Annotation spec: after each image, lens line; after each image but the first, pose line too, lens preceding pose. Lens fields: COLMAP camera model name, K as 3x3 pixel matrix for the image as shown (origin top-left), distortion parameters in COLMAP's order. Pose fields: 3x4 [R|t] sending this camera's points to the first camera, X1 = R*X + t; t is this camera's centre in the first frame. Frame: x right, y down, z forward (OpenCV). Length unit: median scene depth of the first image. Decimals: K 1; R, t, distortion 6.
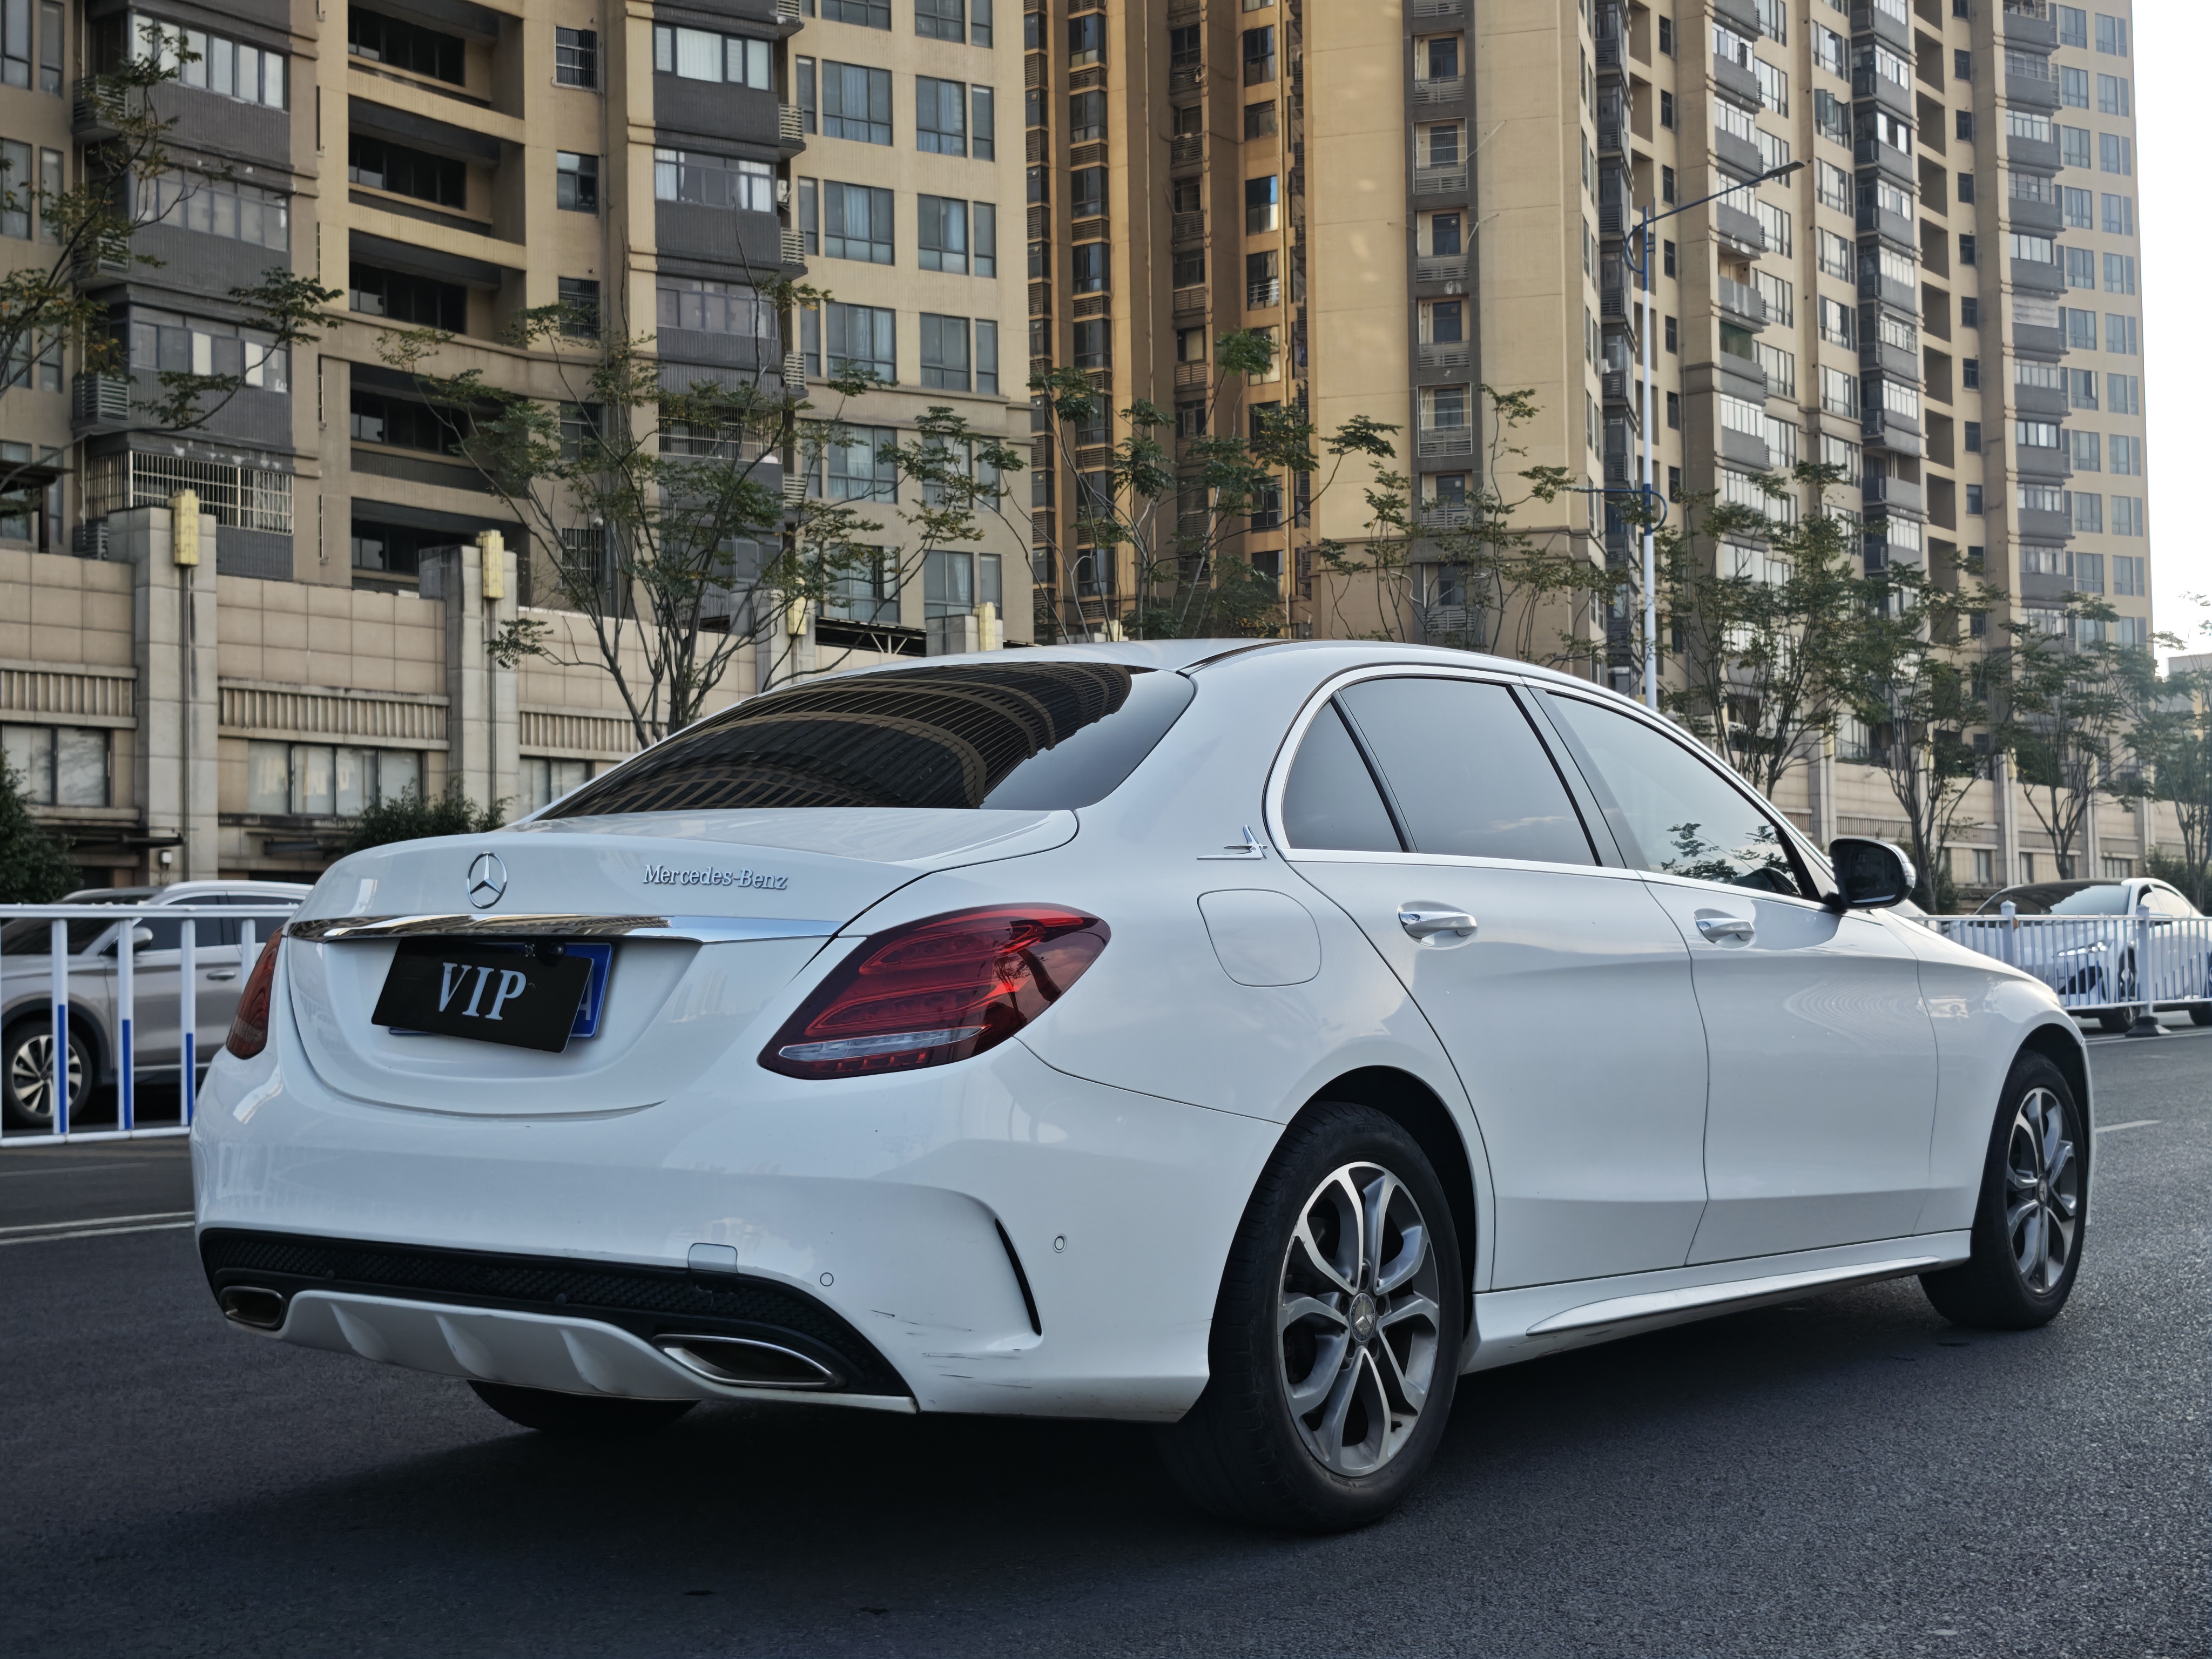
lens RADIAL K [[3171.8, 0, 1106.0], [0, 3171.8, 829.5], [0, 0, 1]] dist [0.064372, -0.104086]
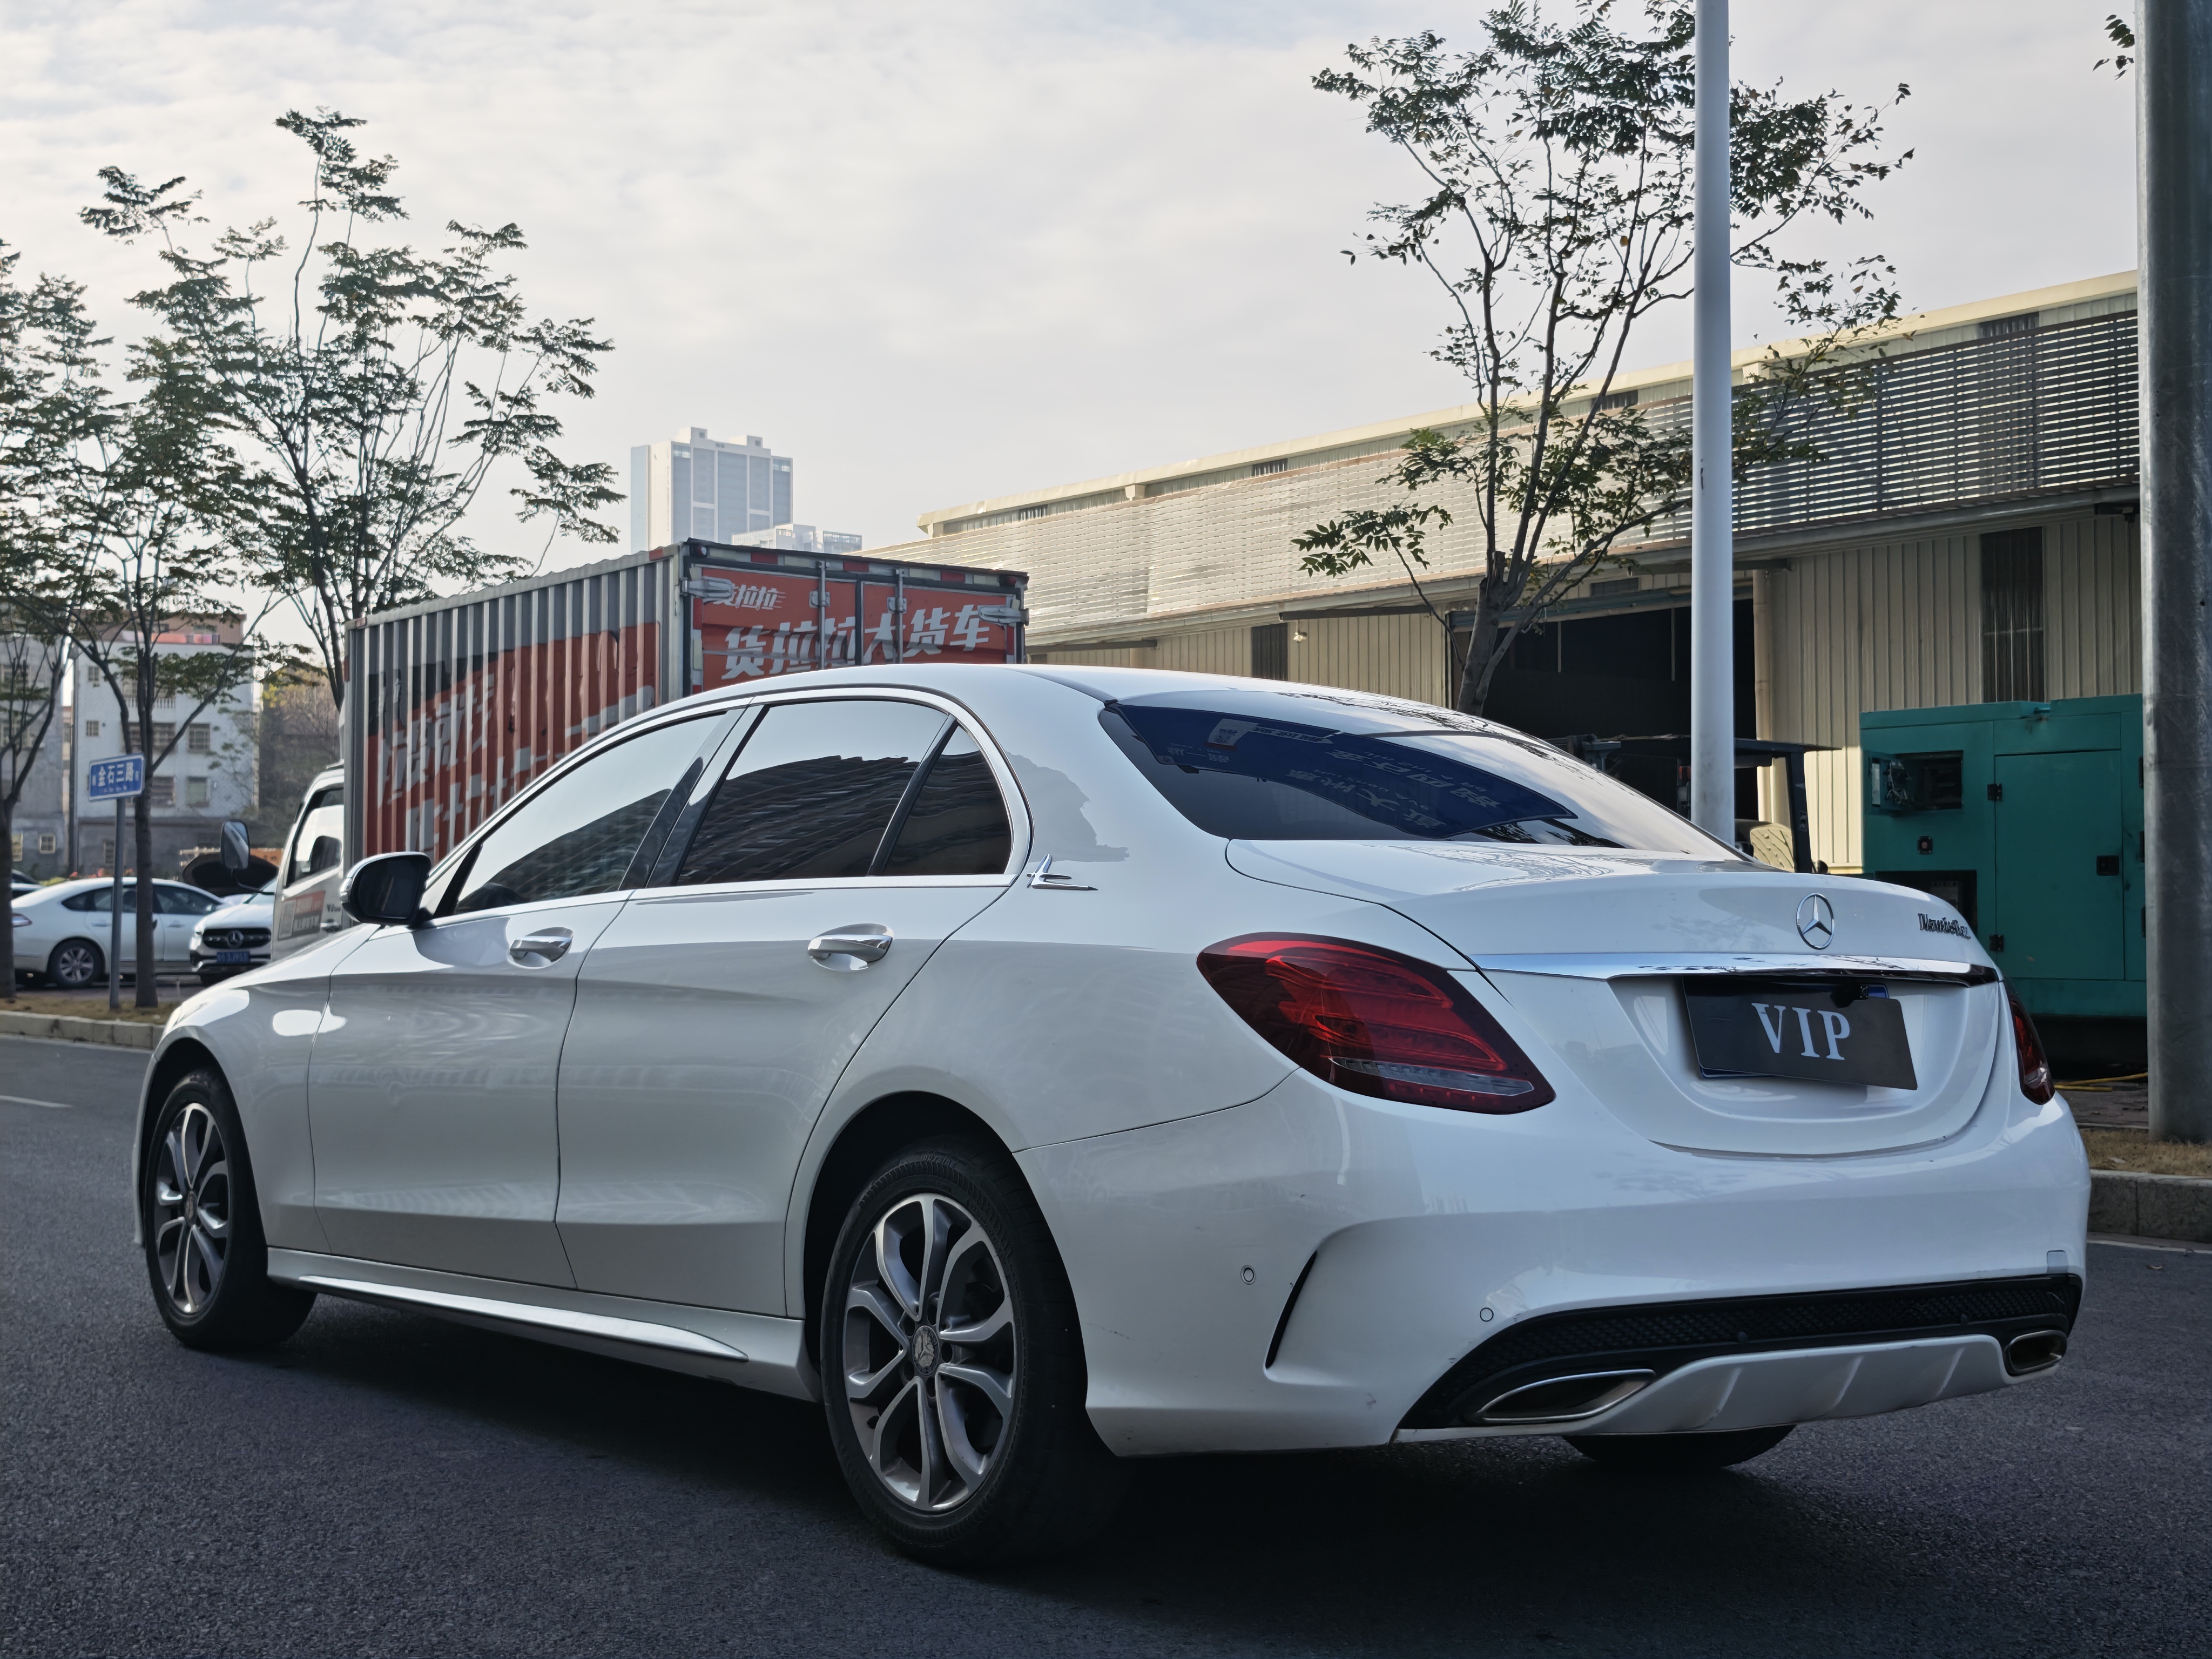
lens RADIAL K [[3261.3, 0, 1106.0], [0, 3261.3, 829.5], [0, 0, 1]] dist [0.207159, -1.069352]
pose [[0.237097, 0.043343, 0.970519, -0.079404], [-0.047919, 0.998310, -0.032877, 0.001999], [-0.970303, -0.038711, 0.238773, 0.061133]]
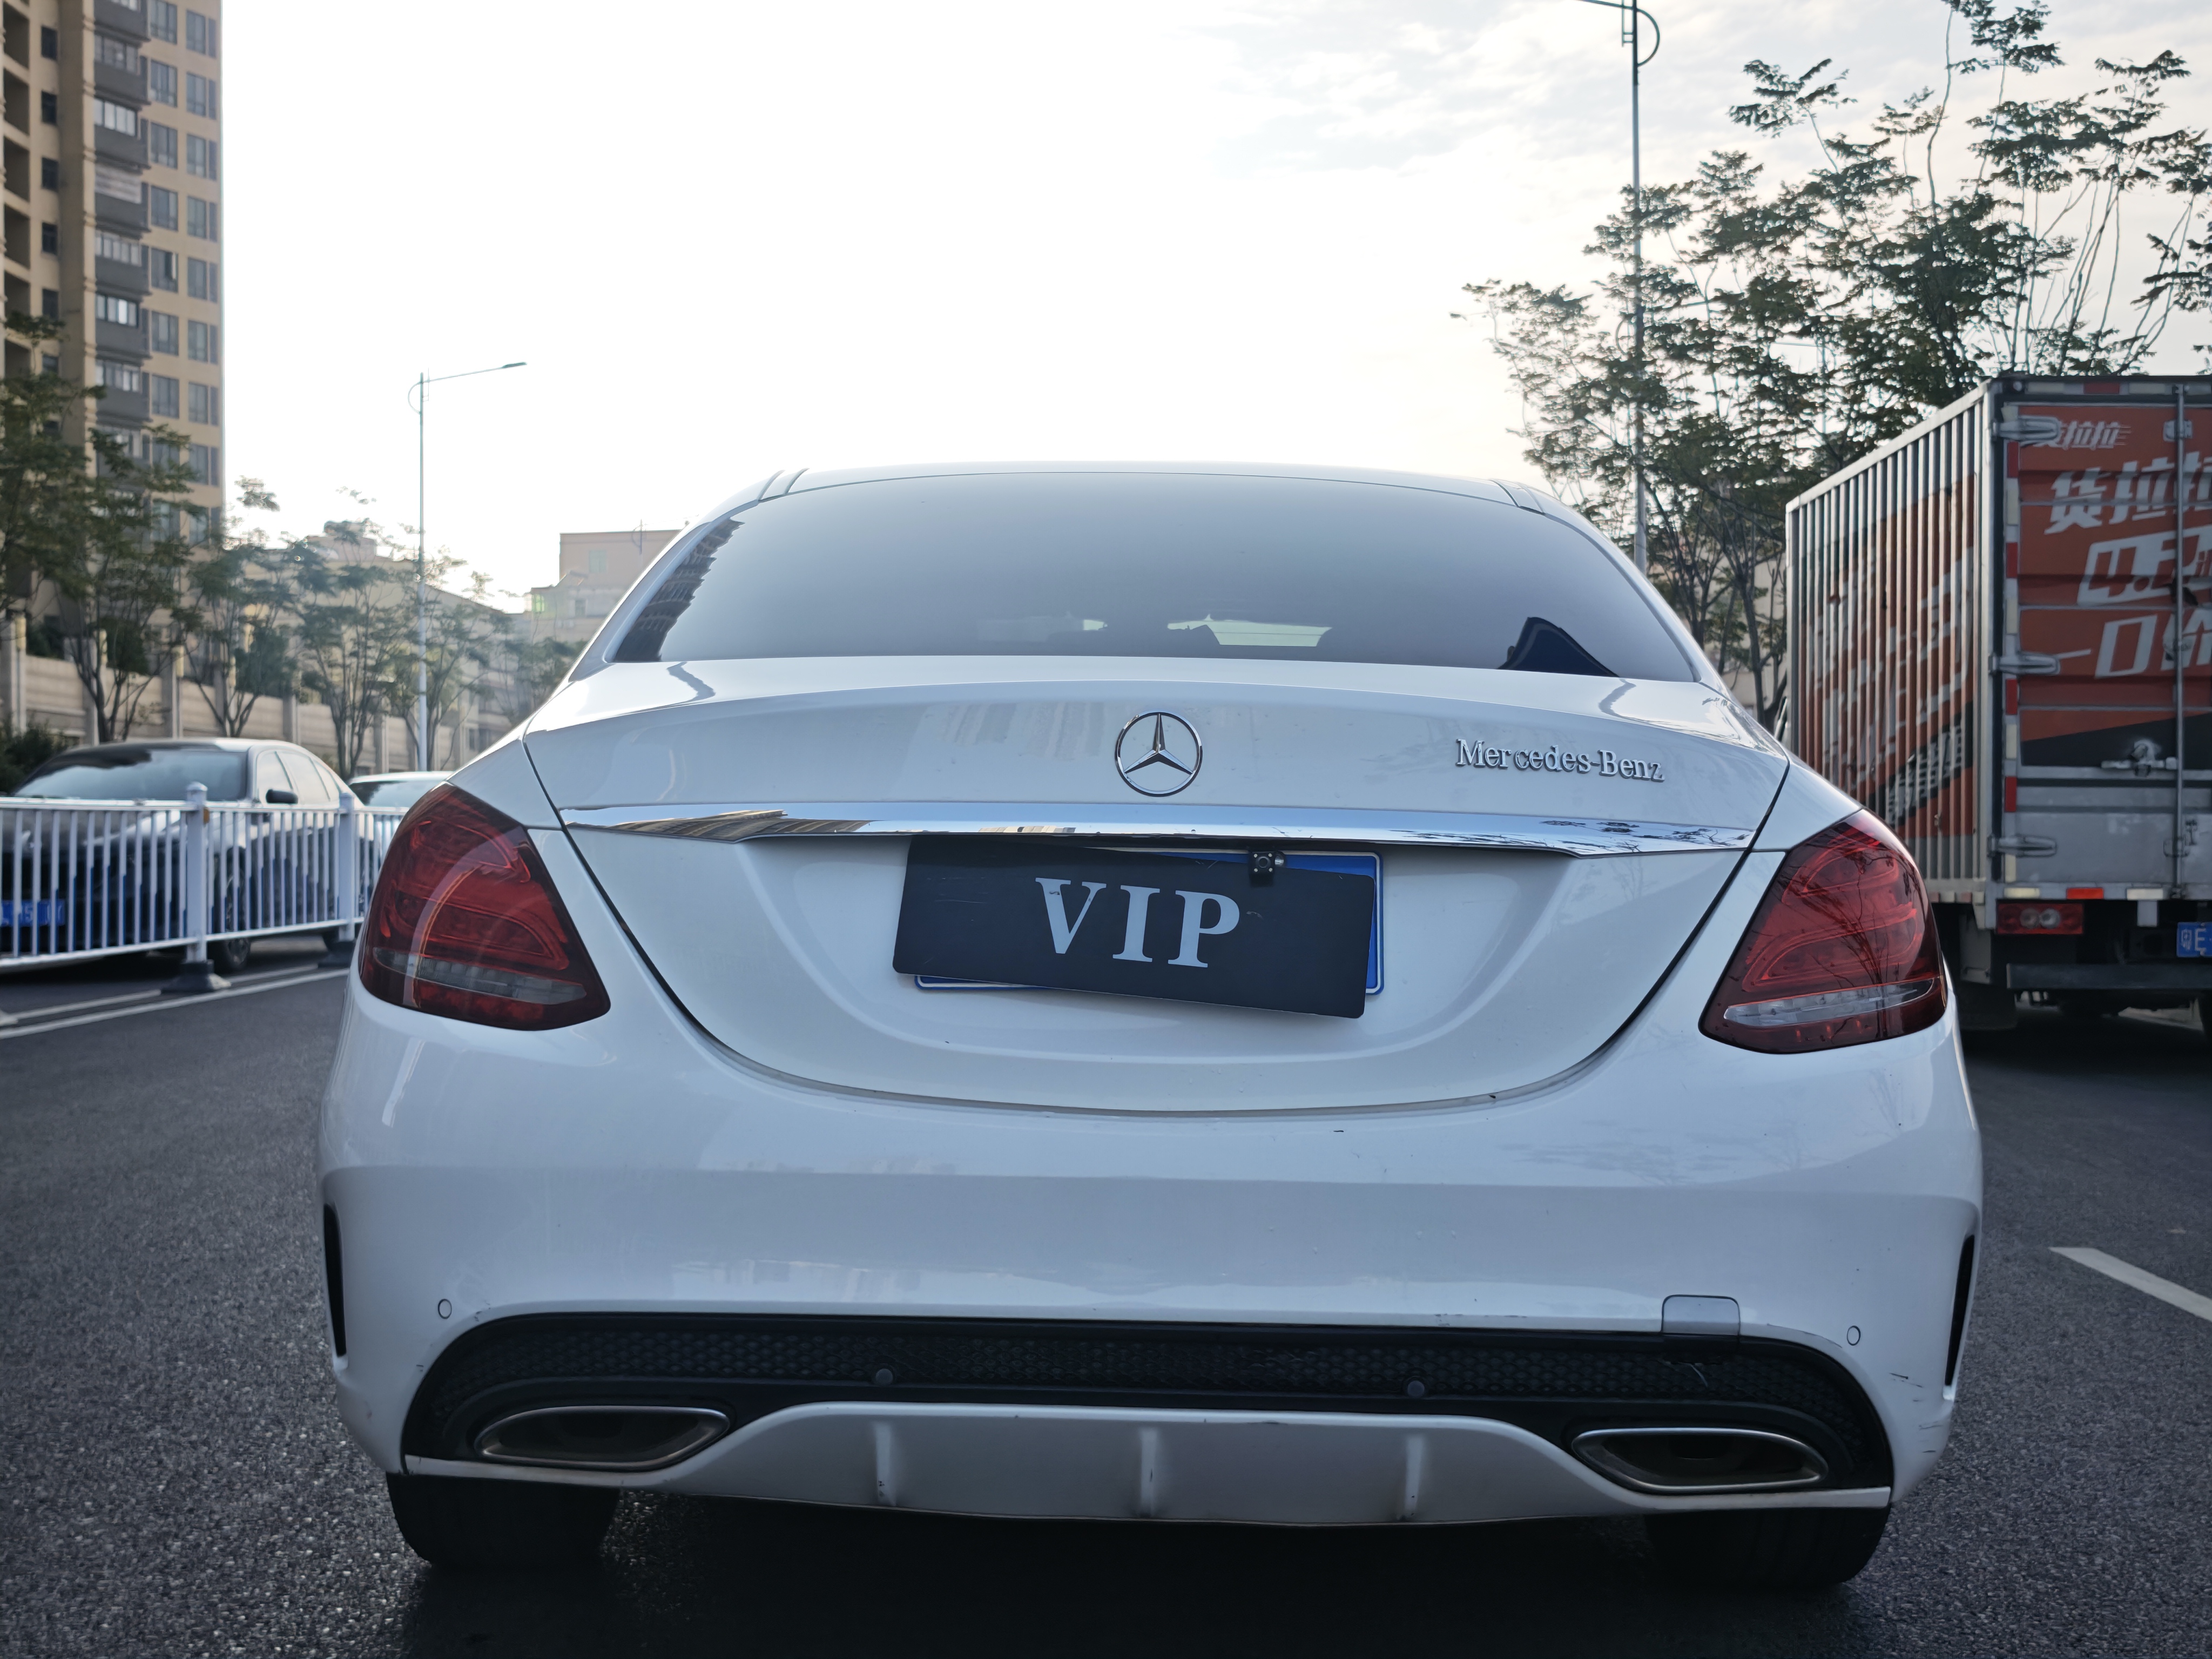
lens RADIAL K [[3171.8, 0, 1106.0], [0, 3171.8, 829.5], [0, 0, 1]] dist [0.064372, -0.104086]
pose [[0.806862, 0.016401, 0.590512, -0.036939], [-0.036888, 0.999063, 0.022655, 0.001089], [-0.589587, -0.040062, 0.806711, 0.030338]]
